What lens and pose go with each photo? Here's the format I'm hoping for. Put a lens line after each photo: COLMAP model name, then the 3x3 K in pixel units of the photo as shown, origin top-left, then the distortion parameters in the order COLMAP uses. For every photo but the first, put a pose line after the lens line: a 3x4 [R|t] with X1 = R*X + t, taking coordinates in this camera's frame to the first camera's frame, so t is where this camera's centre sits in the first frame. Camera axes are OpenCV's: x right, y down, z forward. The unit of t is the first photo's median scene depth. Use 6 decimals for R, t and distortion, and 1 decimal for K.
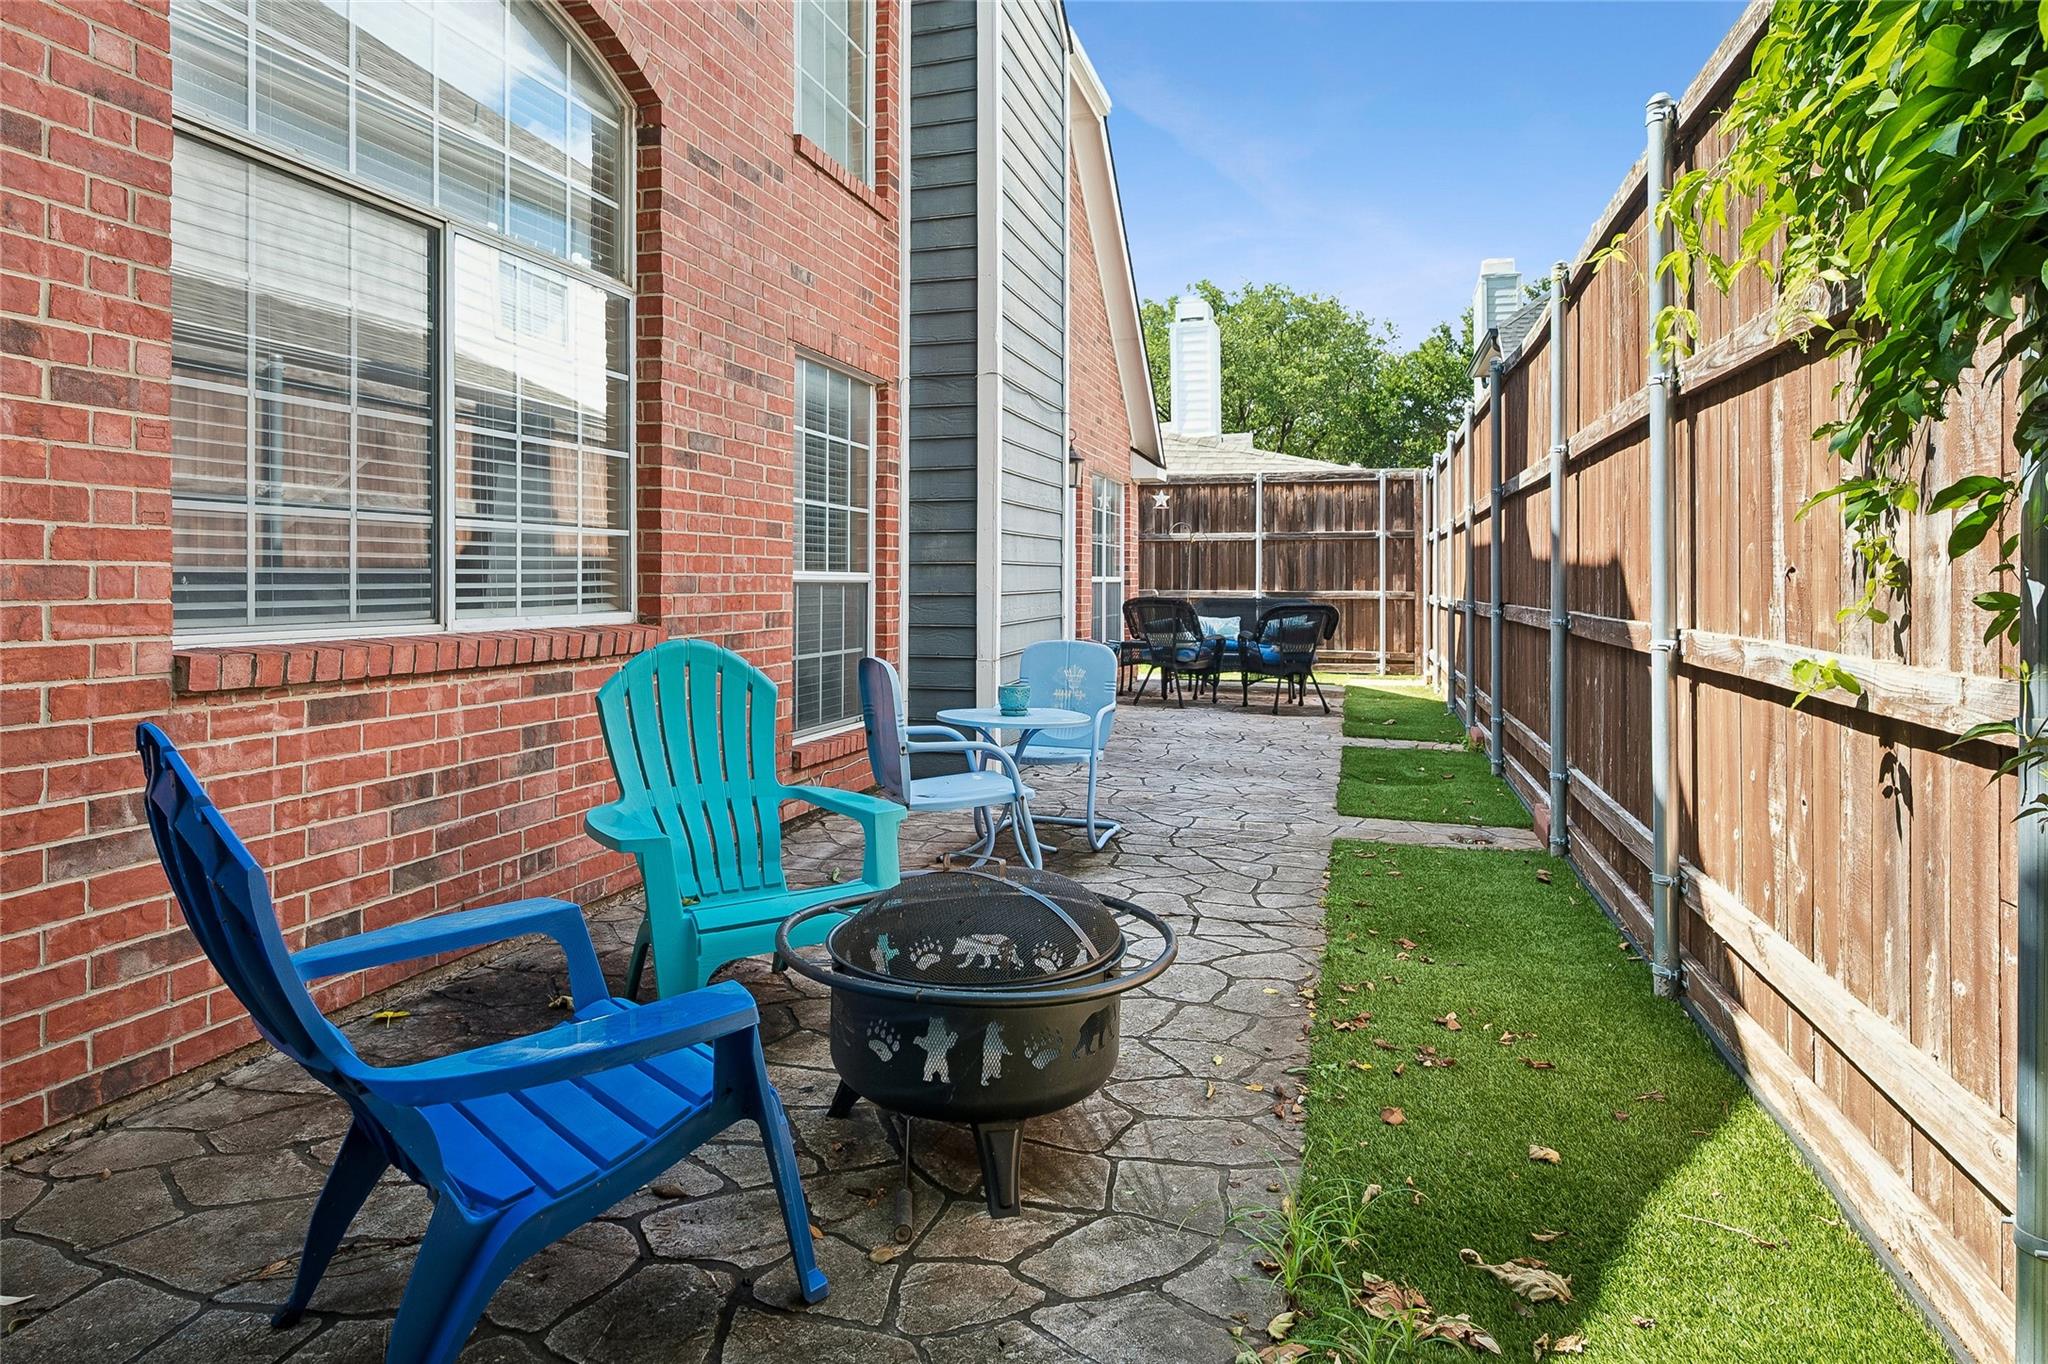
lens RADIAL K [[1122.8, 0, 1048.6], [0, 1122.8, 584.7], [0, 0, 1]] dist [0.001101, 0.000278]
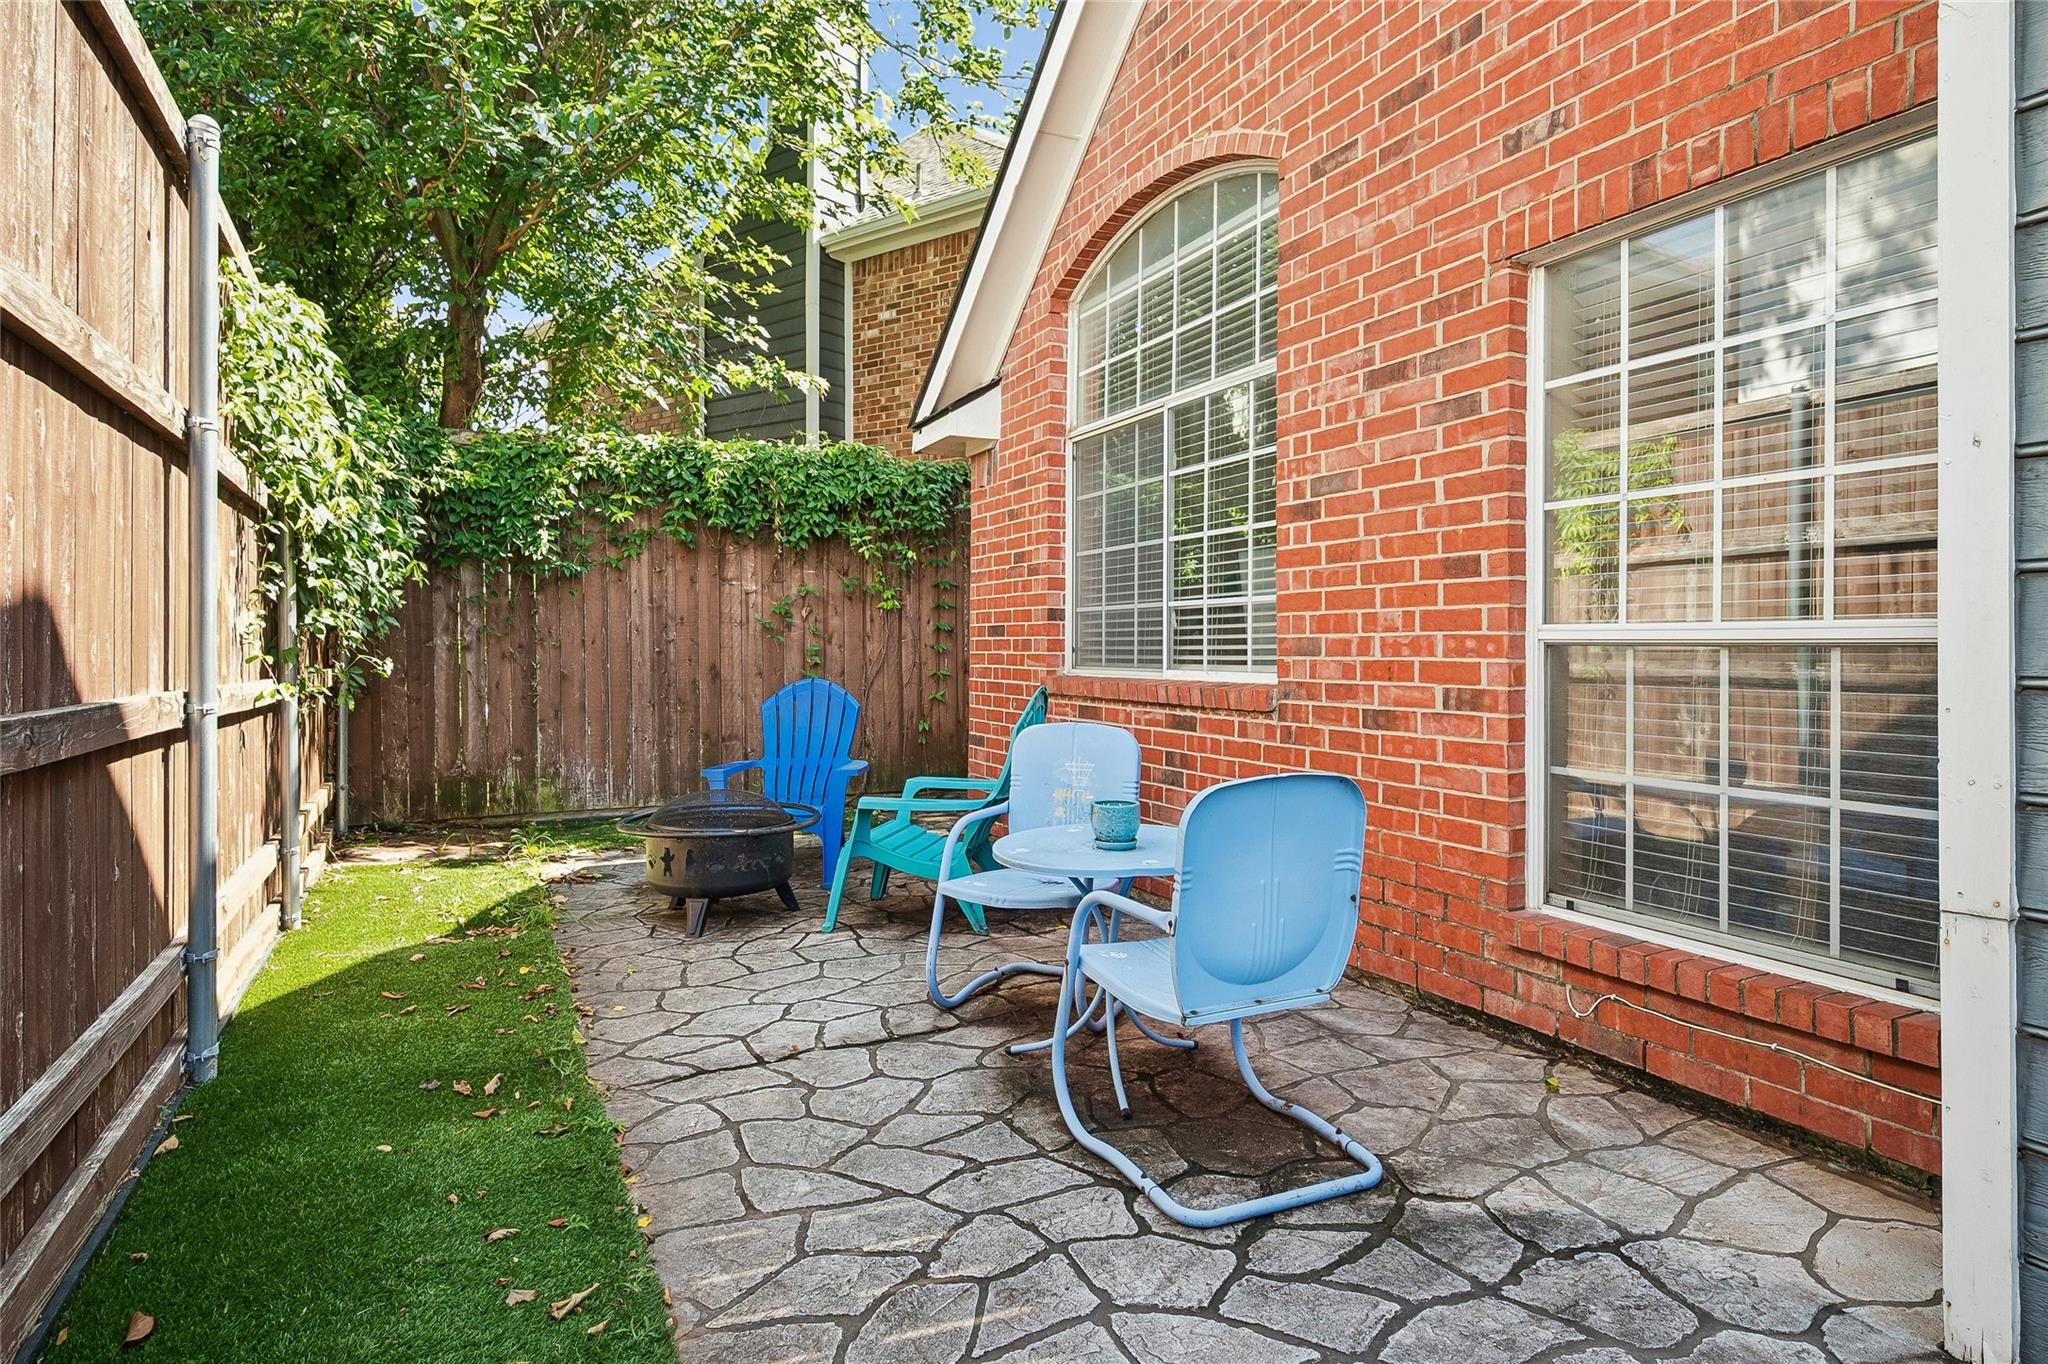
lens RADIAL K [[1122.8, 0, 1025.1], [0, 1122.8, 661.6], [0, 0, 1]] dist [0.001101, 0.000278]
pose [[-0.744329, 0.018748, -0.667550, 0.548204], [0.008134, 0.999786, 0.019009, -0.009163], [0.667764, 0.008719, -0.744322, 1.797076]]
